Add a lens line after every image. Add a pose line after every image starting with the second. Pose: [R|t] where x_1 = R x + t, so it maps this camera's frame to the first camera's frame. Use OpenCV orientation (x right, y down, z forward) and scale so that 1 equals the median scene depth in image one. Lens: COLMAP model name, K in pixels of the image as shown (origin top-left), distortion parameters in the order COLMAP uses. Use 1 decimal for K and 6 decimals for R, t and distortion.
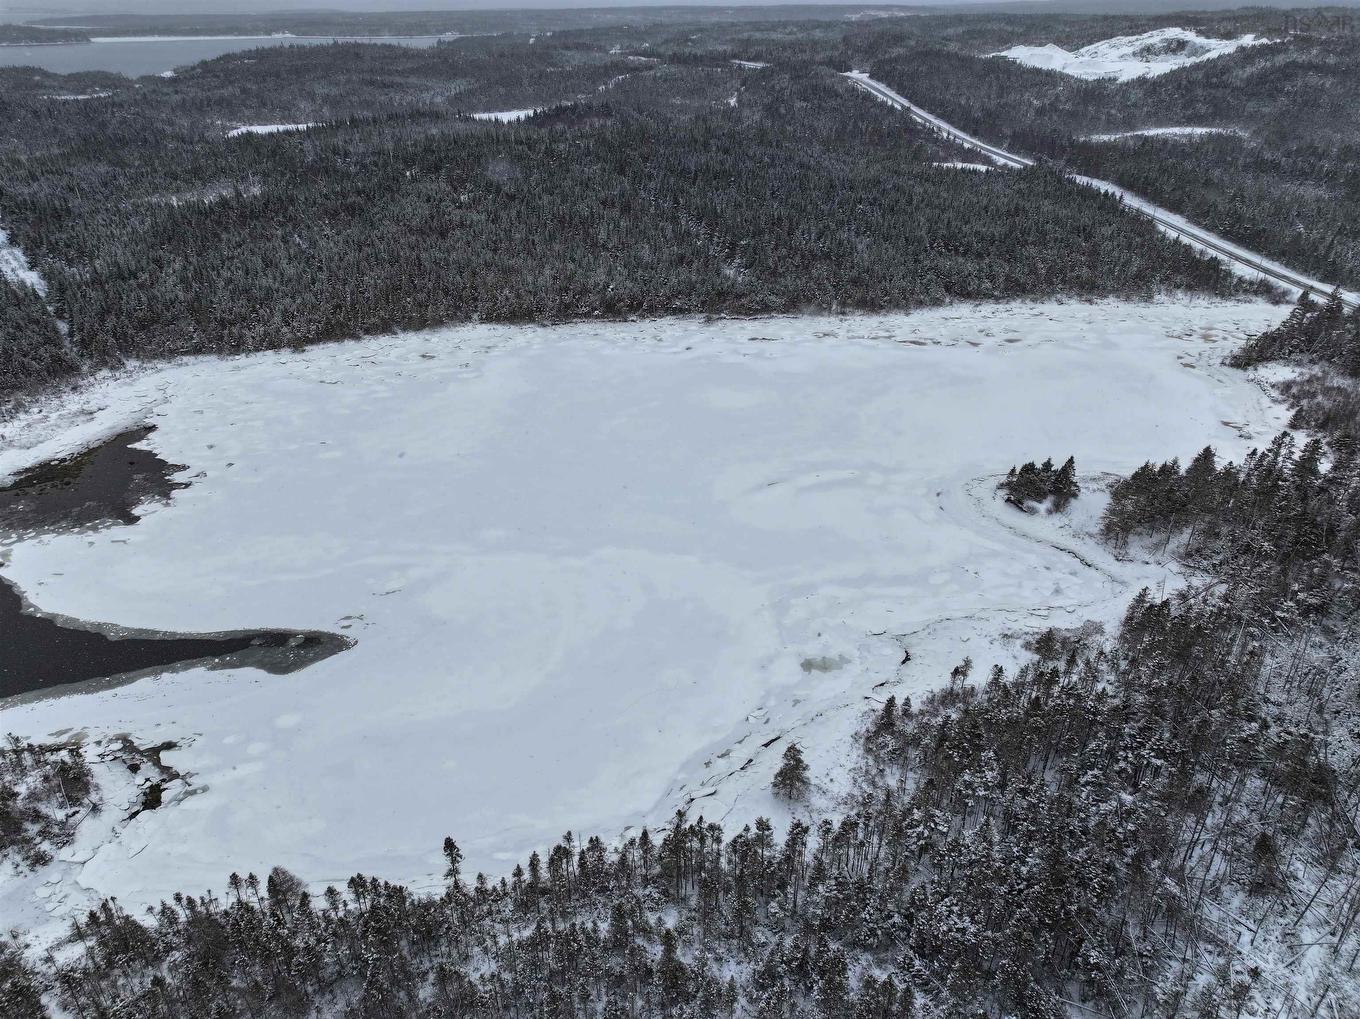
lens RADIAL K [[956.8, 0, 680.0], [0, 956.8, 509.5], [0, 0, 1]] dist [-0.001696, 0.018389]
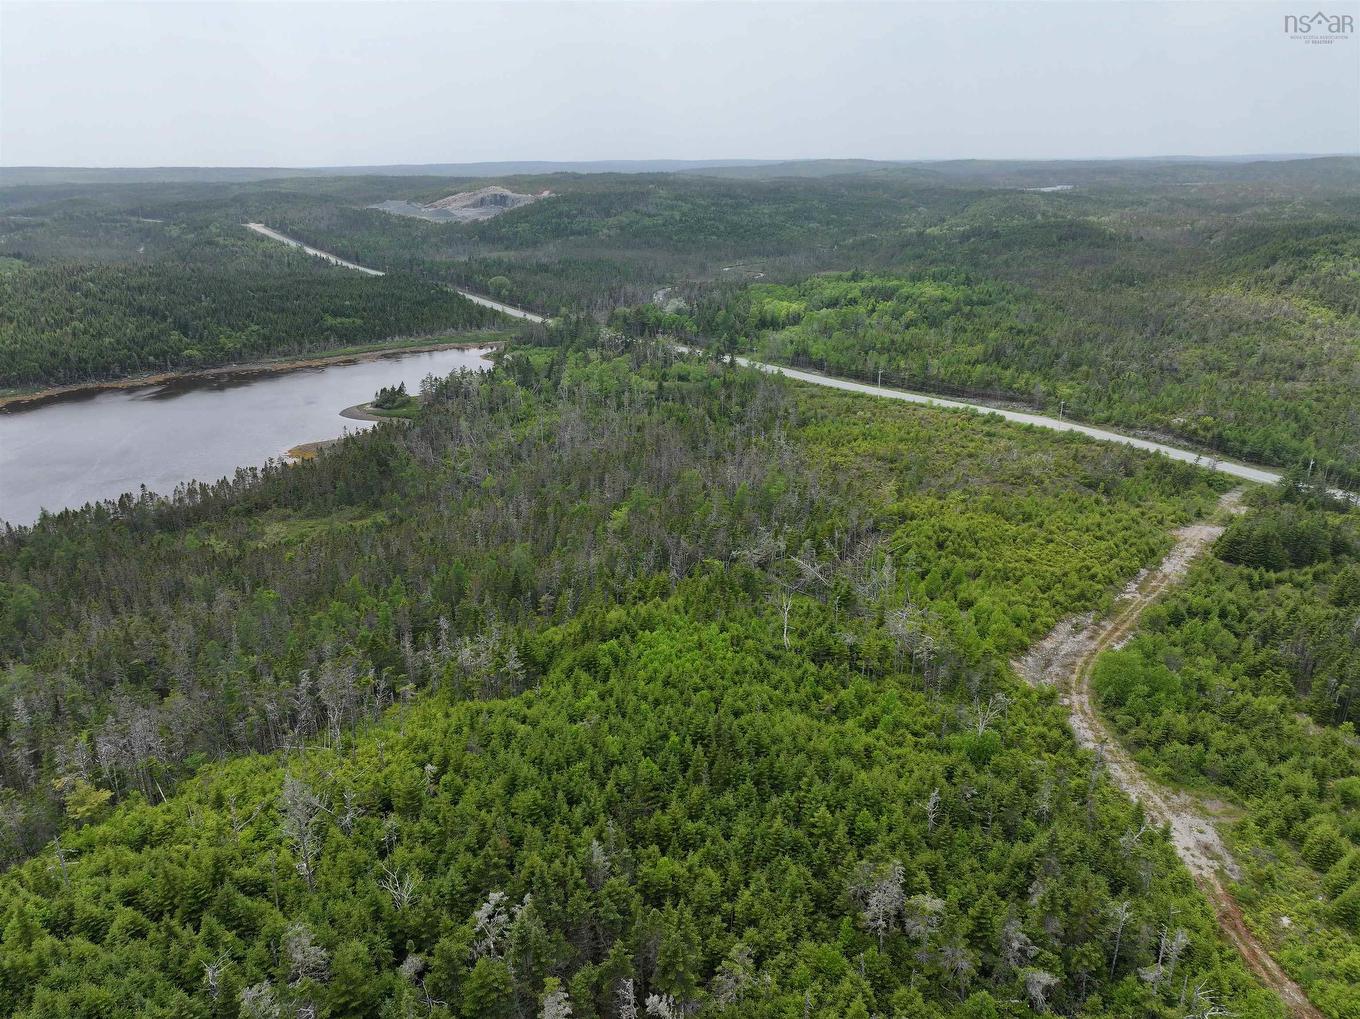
lens RADIAL K [[956.8, 0, 680.0], [0, 956.8, 509.5], [0, 0, 1]] dist [-0.001696, 0.018389]
pose [[0.841714, -0.182002, 0.508323, -0.047014], [0.251523, 0.965252, -0.070885, 0.128226], [-0.477759, 0.187520, 0.858244, -0.254759]]
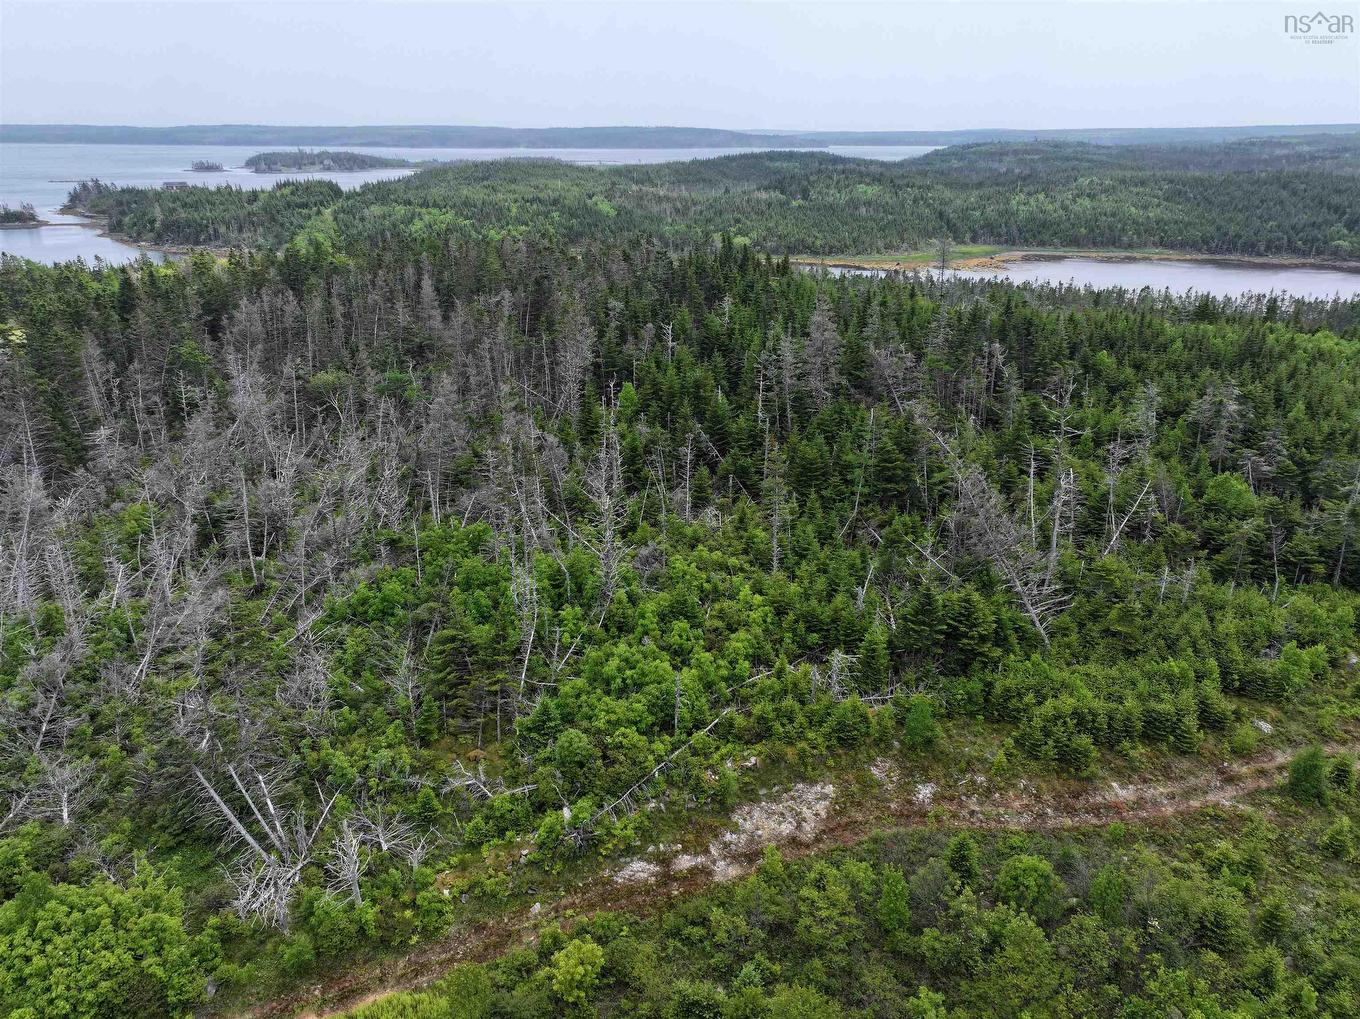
lens RADIAL K [[956.8, 0, 680.0], [0, 956.8, 509.5], [0, 0, 1]] dist [-0.001696, 0.018389]
pose [[0.818362, 0.219877, -0.530978, 0.037555], [-0.274480, 0.961268, -0.024978, 0.212110], [0.504920, 0.166183, 0.847018, -0.322950]]
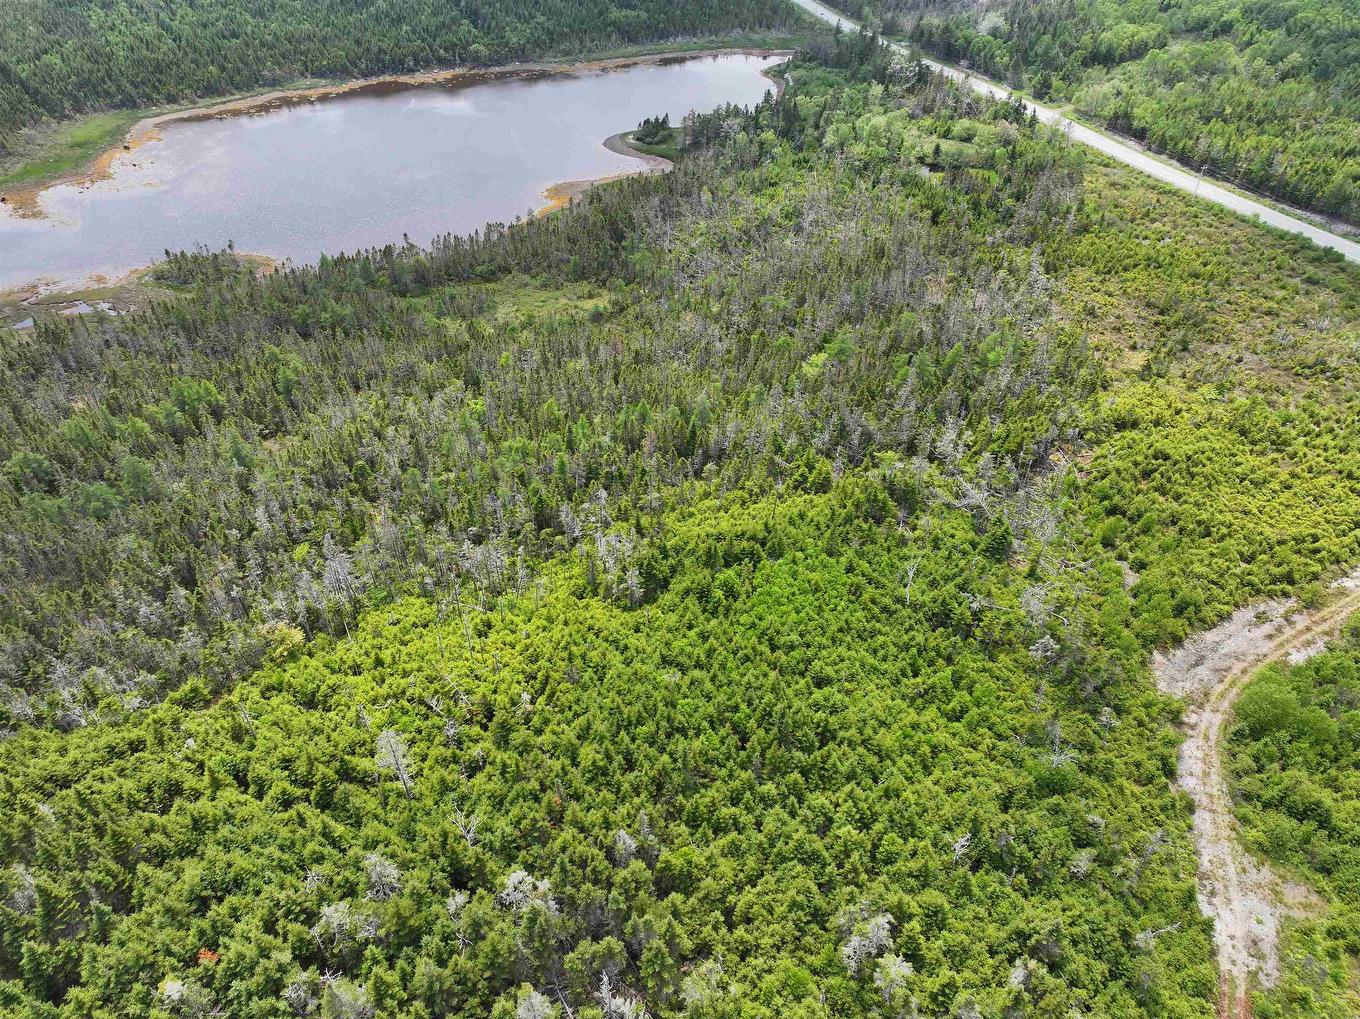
lens RADIAL K [[956.8, 0, 680.0], [0, 956.8, 509.5], [0, 0, 1]] dist [-0.001696, 0.018389]
pose [[0.970182, -0.149096, 0.191094, -0.016318], [0.109648, 0.973112, 0.202561, 0.087037], [-0.216157, -0.175568, 0.960444, -0.266062]]
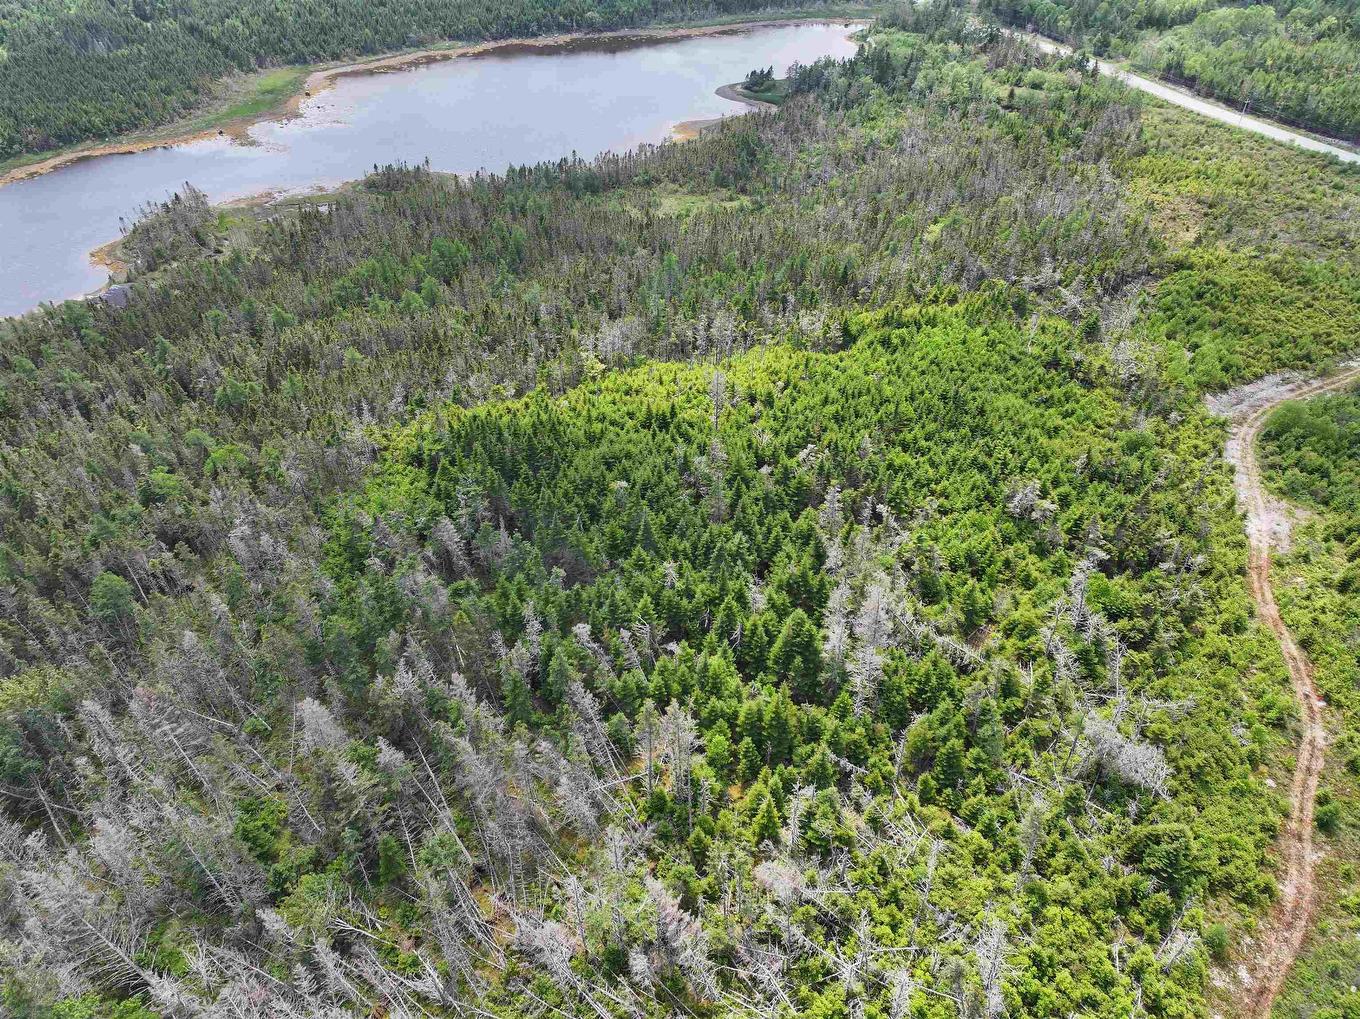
lens RADIAL K [[956.8, 0, 680.0], [0, 956.8, 509.5], [0, 0, 1]] dist [-0.001696, 0.018389]
pose [[0.977207, -0.133624, 0.164956, -0.080554], [0.099802, 0.974992, 0.198569, 0.126197], [-0.187365, -0.177580, 0.966105, -0.340067]]
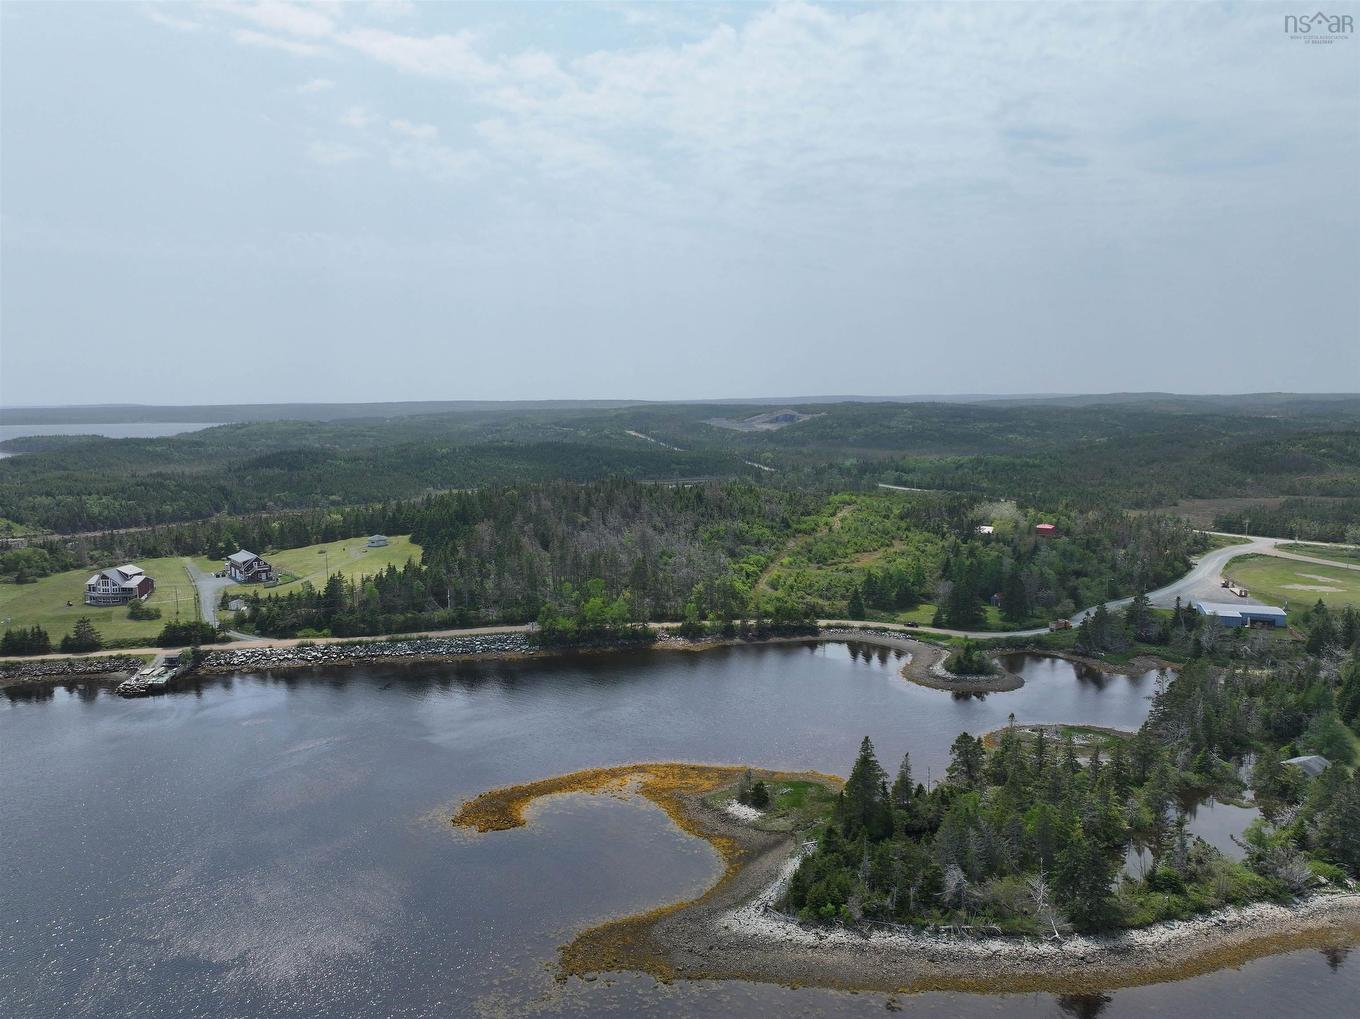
lens RADIAL K [[956.8, 0, 680.0], [0, 956.8, 509.5], [0, 0, 1]] dist [-0.001696, 0.018389]
pose [[0.969615, -0.025955, 0.243257, -0.206779], [0.112577, 0.930155, -0.349483, 0.415540], [-0.217196, 0.366249, 0.904814, -0.771621]]
